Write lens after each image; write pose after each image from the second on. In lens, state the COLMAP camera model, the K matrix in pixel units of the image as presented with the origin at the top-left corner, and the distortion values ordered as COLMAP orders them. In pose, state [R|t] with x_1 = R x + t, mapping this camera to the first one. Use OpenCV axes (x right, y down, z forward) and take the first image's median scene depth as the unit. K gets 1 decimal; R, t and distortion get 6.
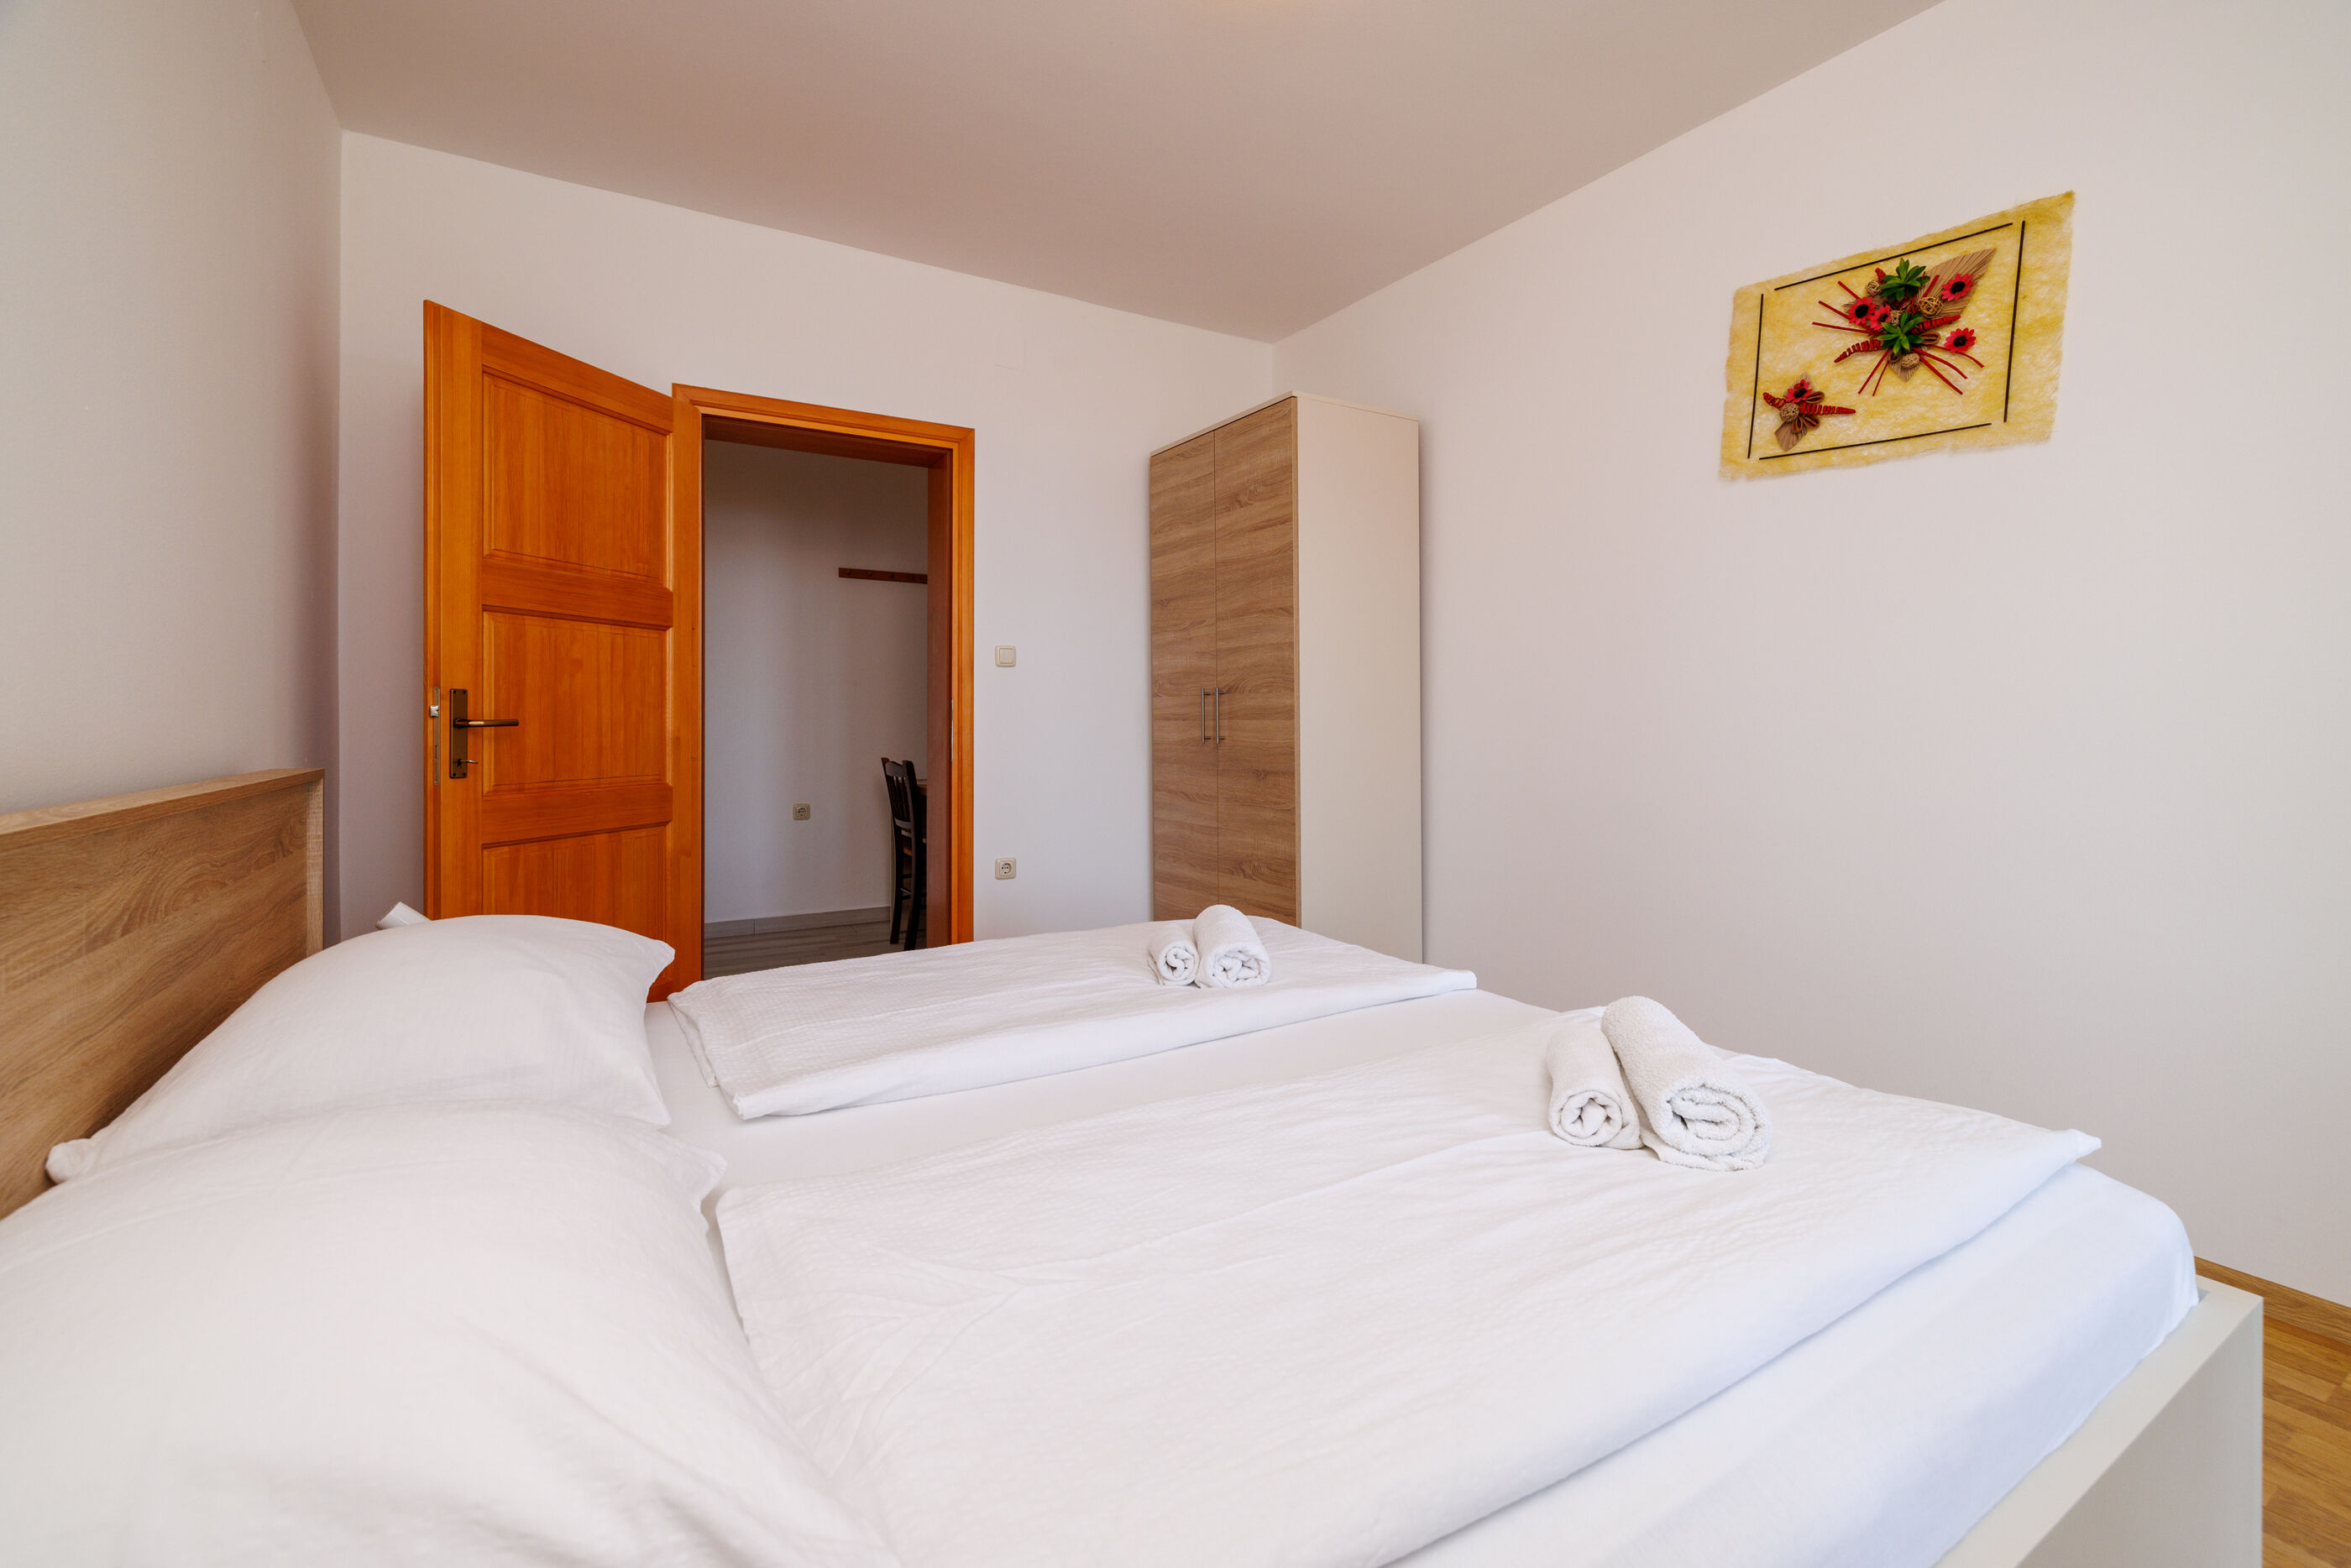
lens RADIAL K [[993.0, 0, 1162.2], [0, 993.0, 714.7], [0, 0, 1]] dist [-0.018061, -0.000382]
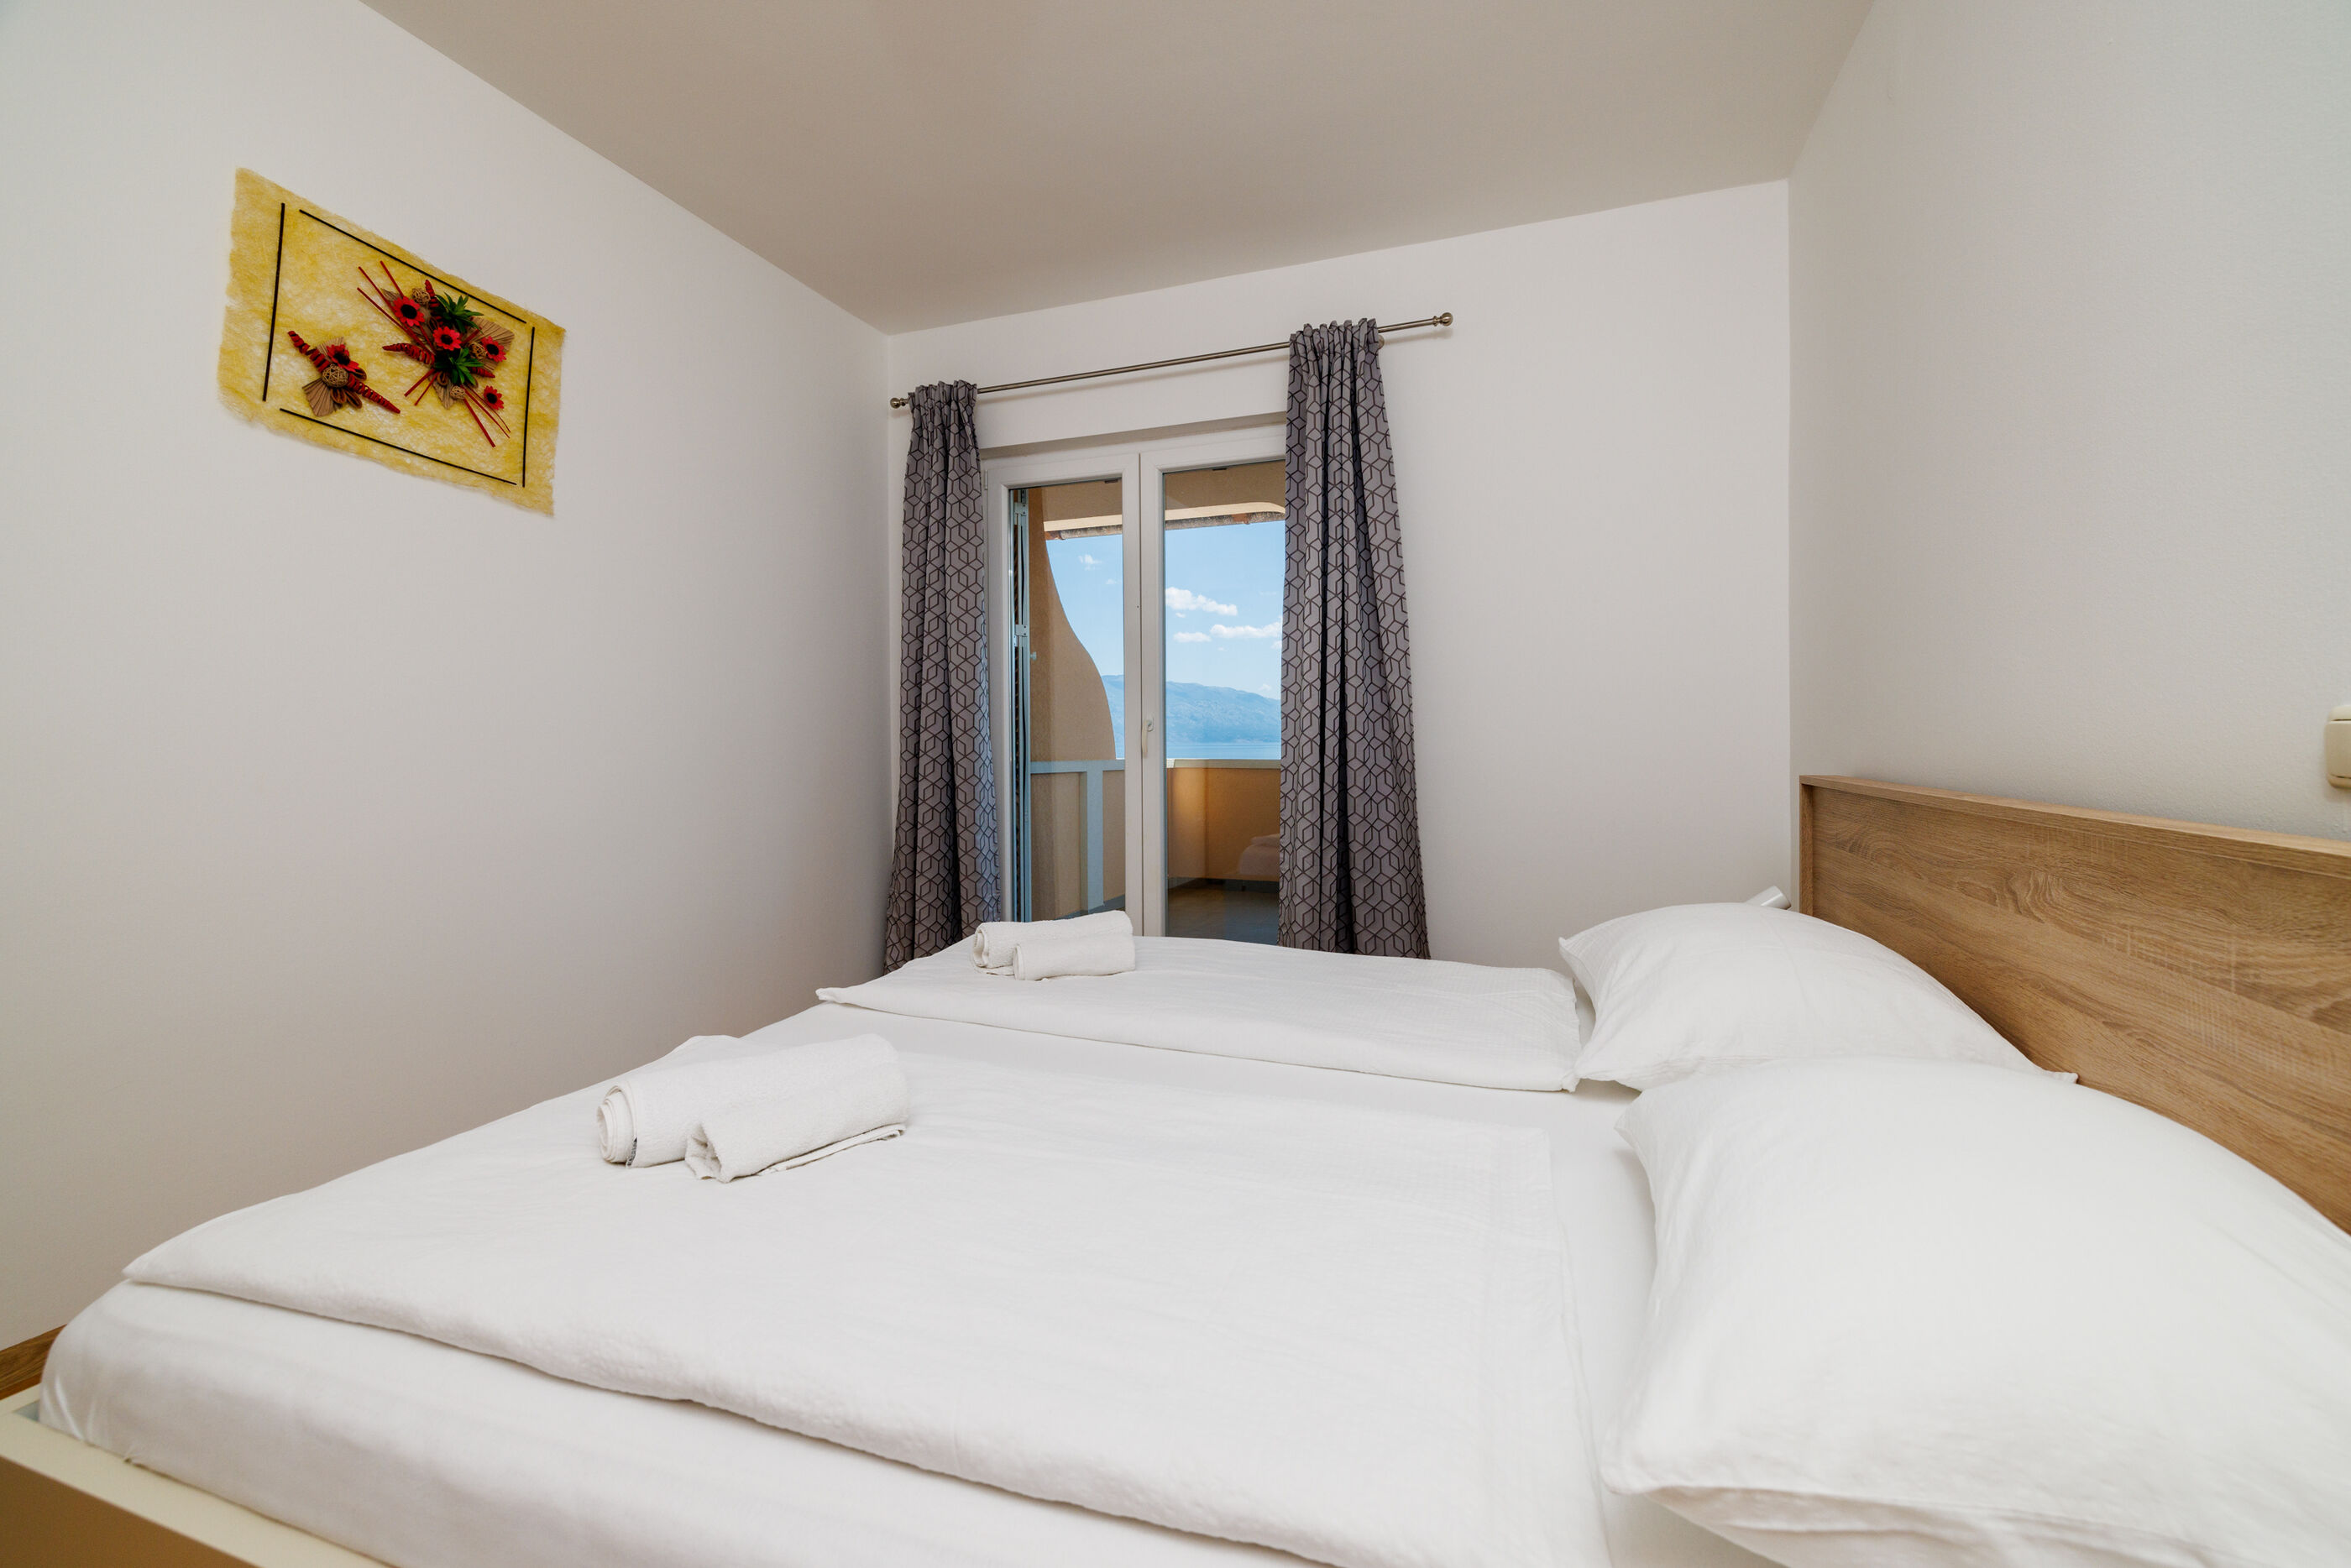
lens RADIAL K [[1027.6, 0, 1165.5], [0, 1027.6, 777.8], [0, 0, 1]] dist [0.000715, -0.000229]
pose [[-0.632368, -0.027140, 0.774192, -0.557238], [-0.004342, 0.999495, 0.031492, 0.012458], [-0.774656, 0.016553, -0.632166, 1.072403]]
